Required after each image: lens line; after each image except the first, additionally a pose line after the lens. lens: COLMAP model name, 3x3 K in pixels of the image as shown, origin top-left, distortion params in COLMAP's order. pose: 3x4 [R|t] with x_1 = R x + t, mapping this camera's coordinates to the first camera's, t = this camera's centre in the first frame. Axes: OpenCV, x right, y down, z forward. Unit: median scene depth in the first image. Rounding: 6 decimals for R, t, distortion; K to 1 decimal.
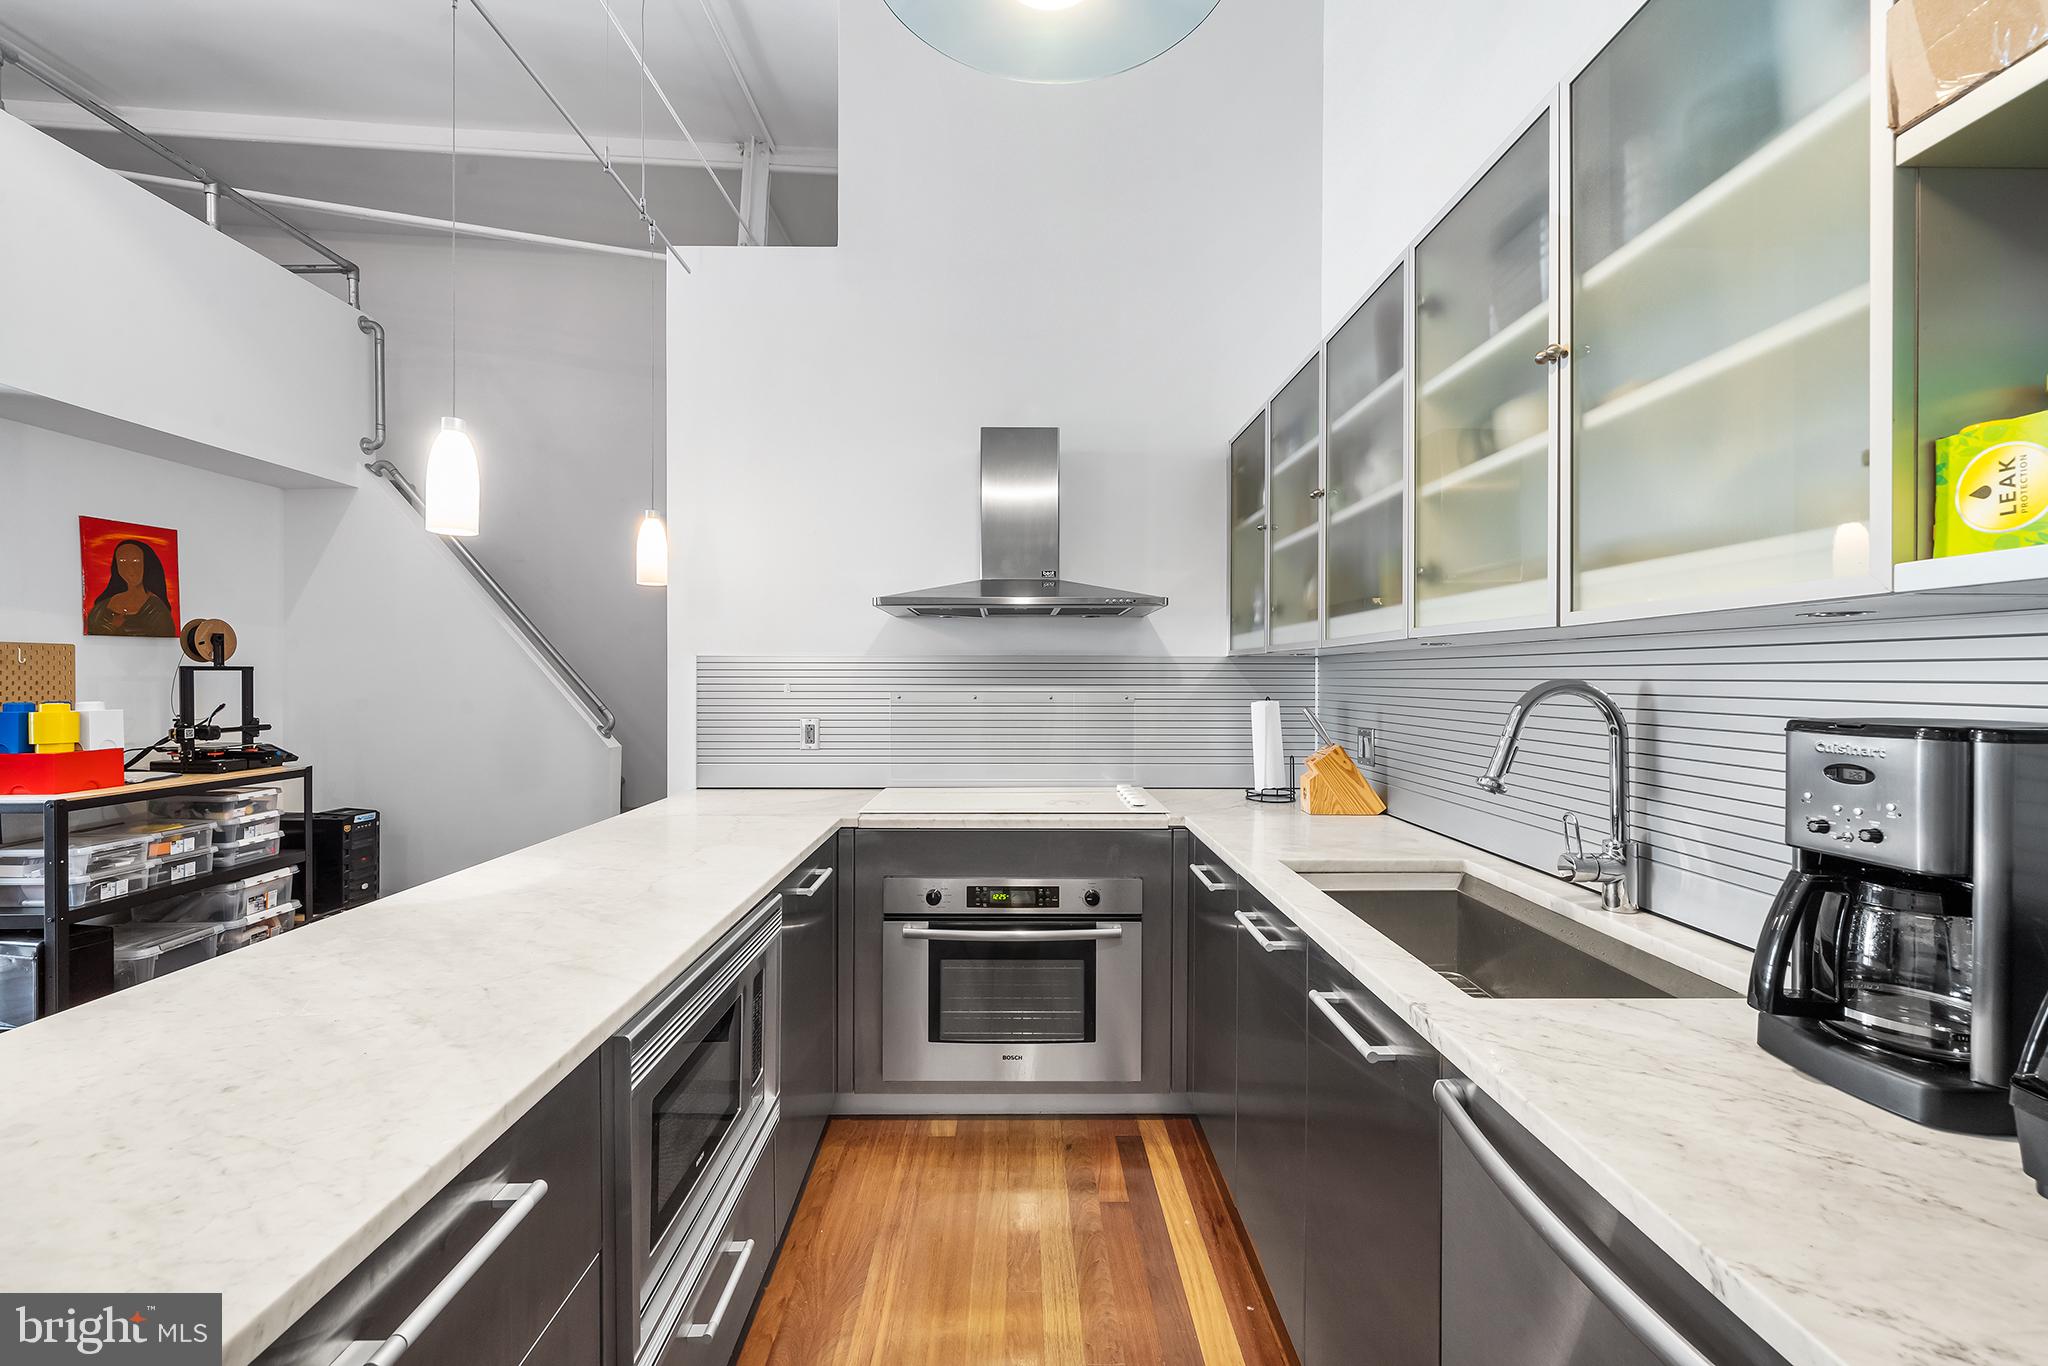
lens RADIAL K [[838.1, 0, 1022.4], [0, 838.1, 682.0], [0, 0, 1]] dist [-0.002811, -0.000036]
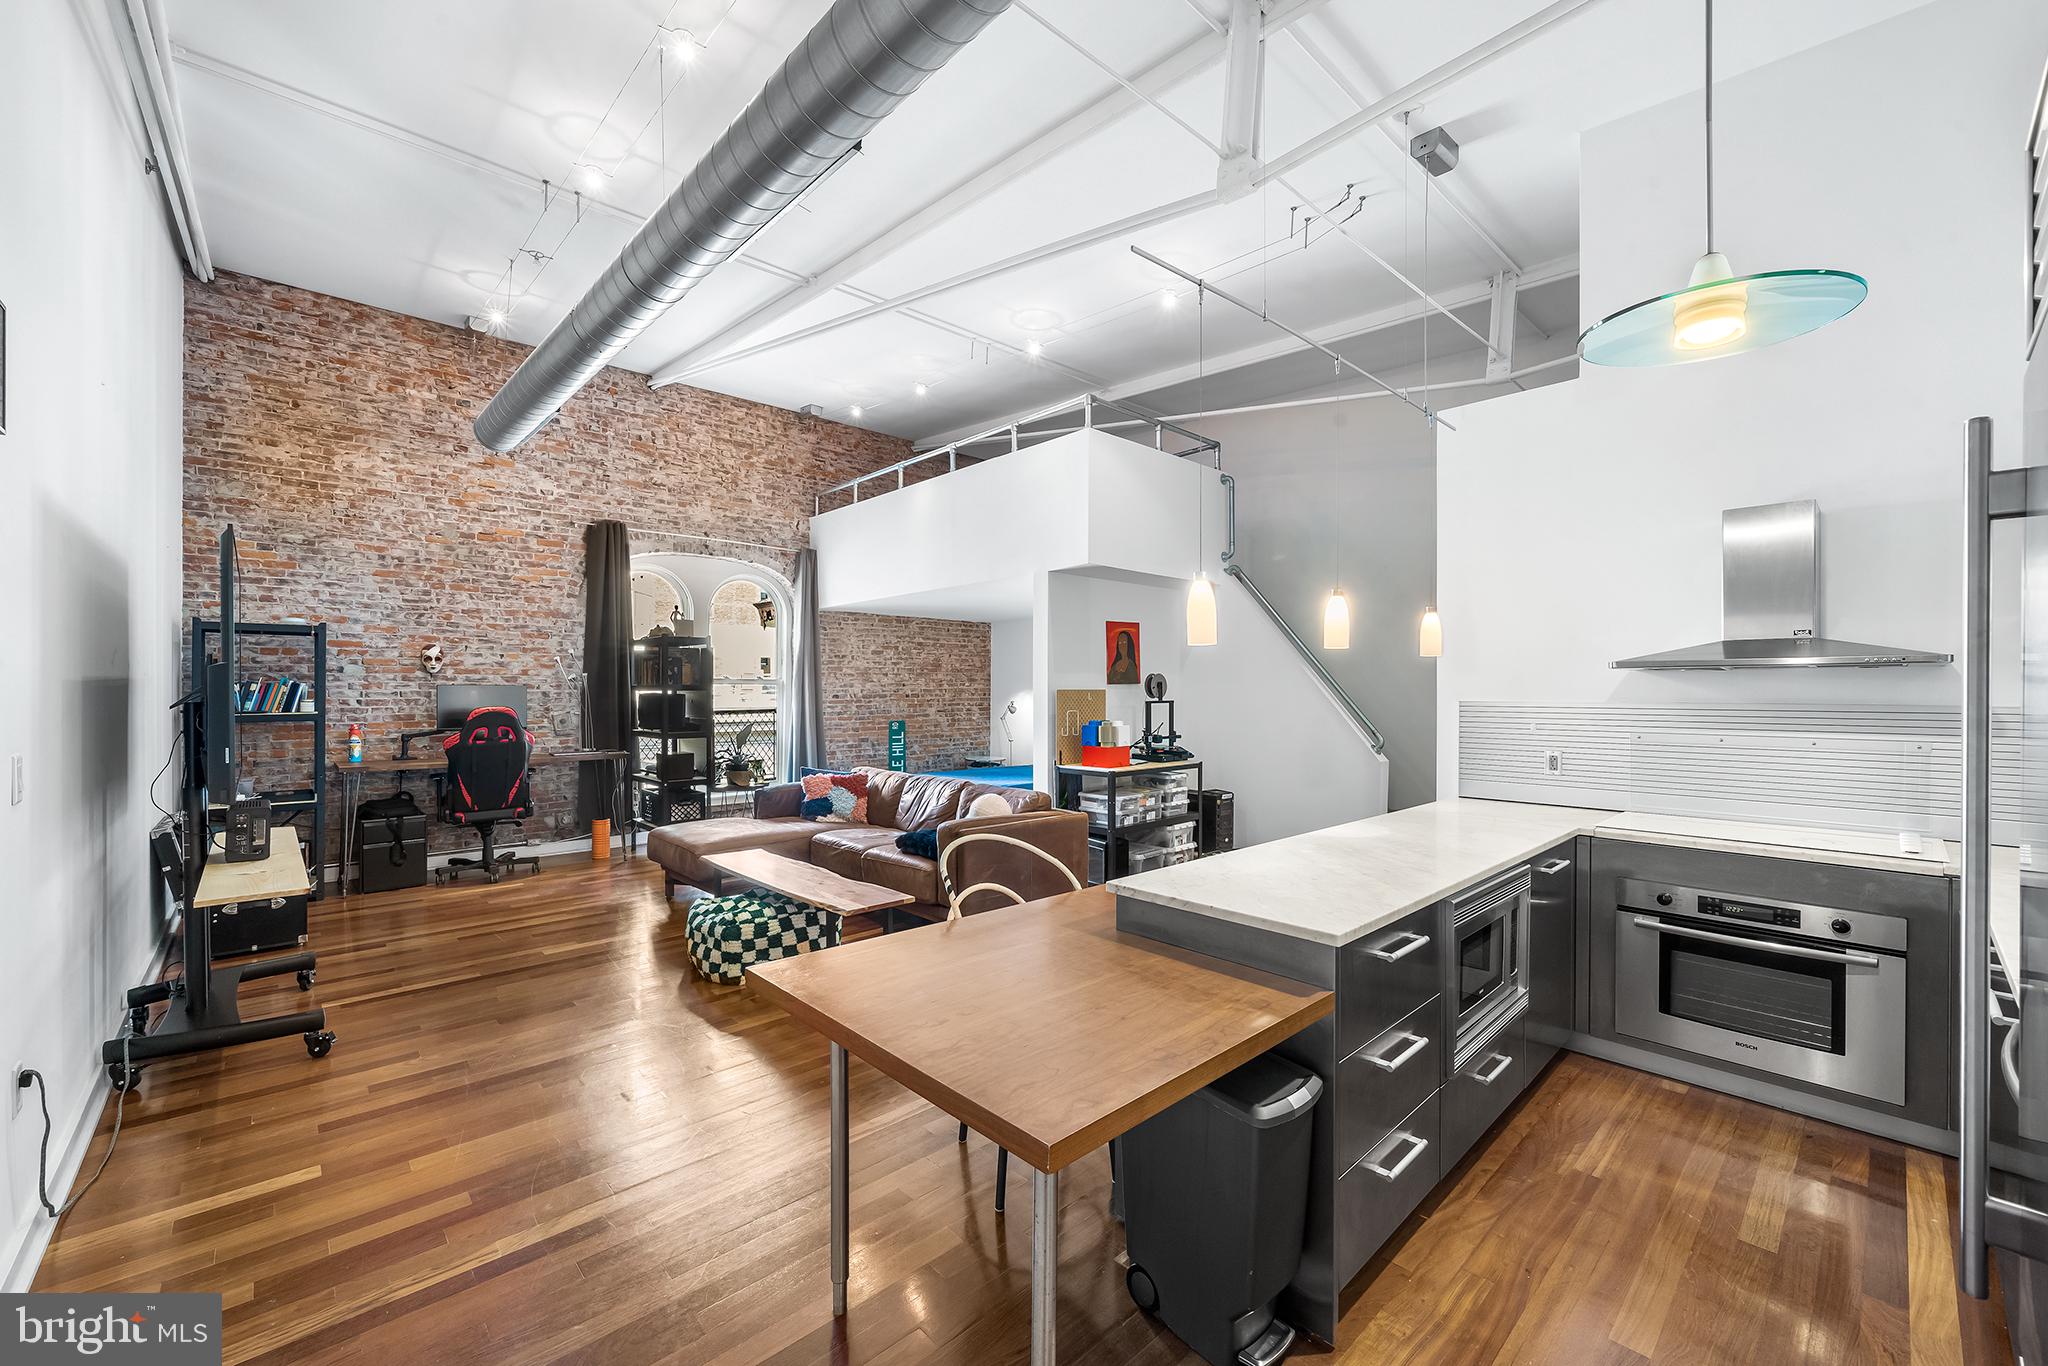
lens RADIAL K [[808.9, 0, 1025.7], [0, 808.9, 687.7], [0, 0, 1]] dist [-0.002531, -0.000159]
pose [[0.673010, -0.002828, -0.739628, 0.098018], [-0.005195, 0.999950, -0.008551, -0.031790], [0.739615, 0.009597, 0.672961, -0.357996]]
